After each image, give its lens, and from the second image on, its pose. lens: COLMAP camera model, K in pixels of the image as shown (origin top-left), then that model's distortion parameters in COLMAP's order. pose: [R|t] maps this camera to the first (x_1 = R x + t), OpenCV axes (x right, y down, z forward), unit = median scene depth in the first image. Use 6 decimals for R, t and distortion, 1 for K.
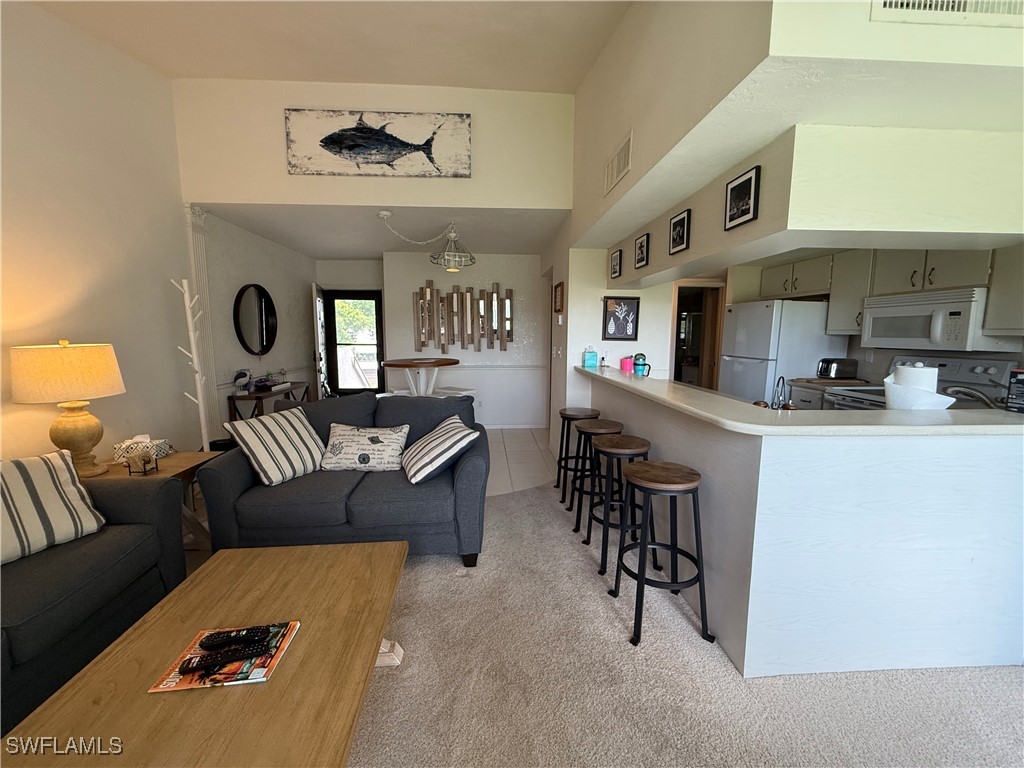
lens RADIAL K [[410.2, 0, 510.7], [0, 410.2, 382.1], [0, 0, 1]] dist [0.001452, 0.000279]
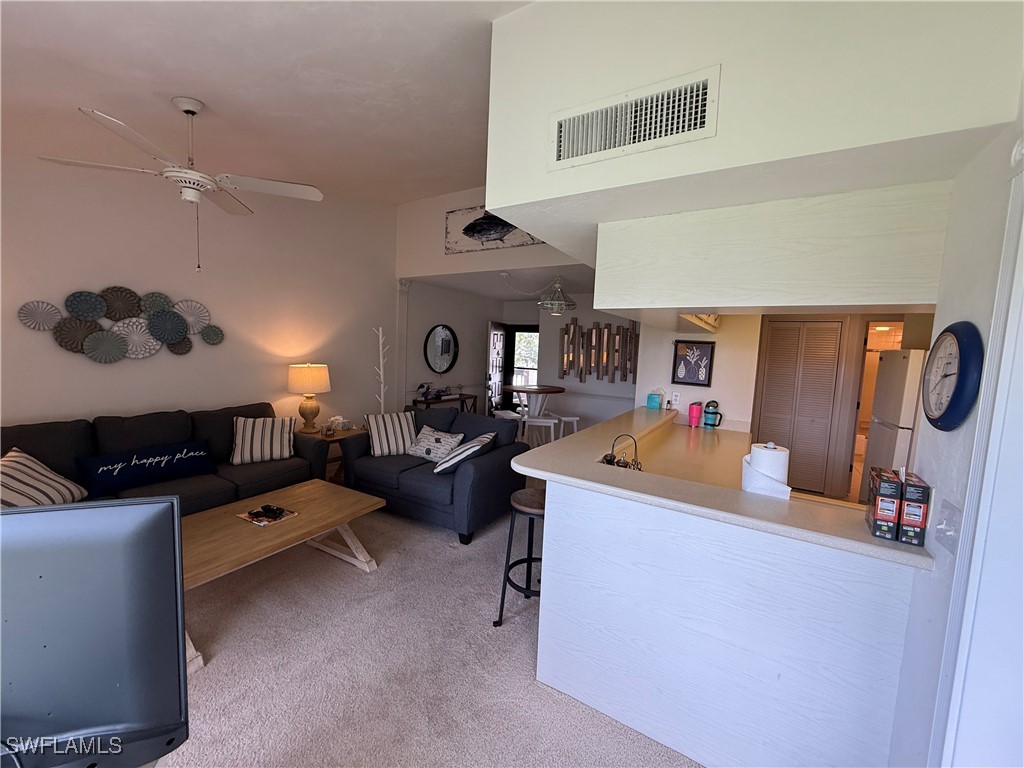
lens RADIAL K [[410.2, 0, 510.7], [0, 410.2, 382.1], [0, 0, 1]] dist [0.001452, 0.000279]
pose [[0.814560, 0.081432, -0.574336, 0.535492], [-0.109812, 0.993842, -0.014831, -0.053822], [0.569591, 0.075150, 0.818485, -0.040655]]
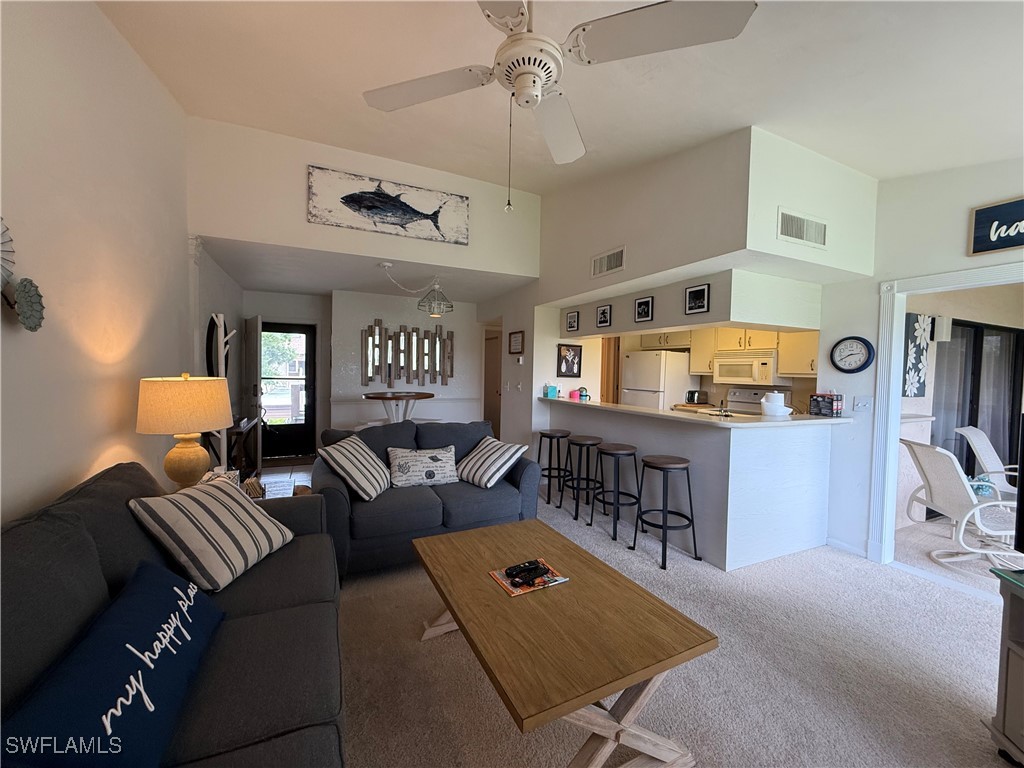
lens RADIAL K [[410.2, 0, 510.7], [0, 410.2, 382.1], [0, 0, 1]] dist [0.001452, 0.000279]
pose [[0.929408, 0.004121, 0.369031, -0.439819], [0.027656, 0.996348, -0.080778, 0.016296], [-0.368016, 0.085282, 0.925900, -0.162478]]
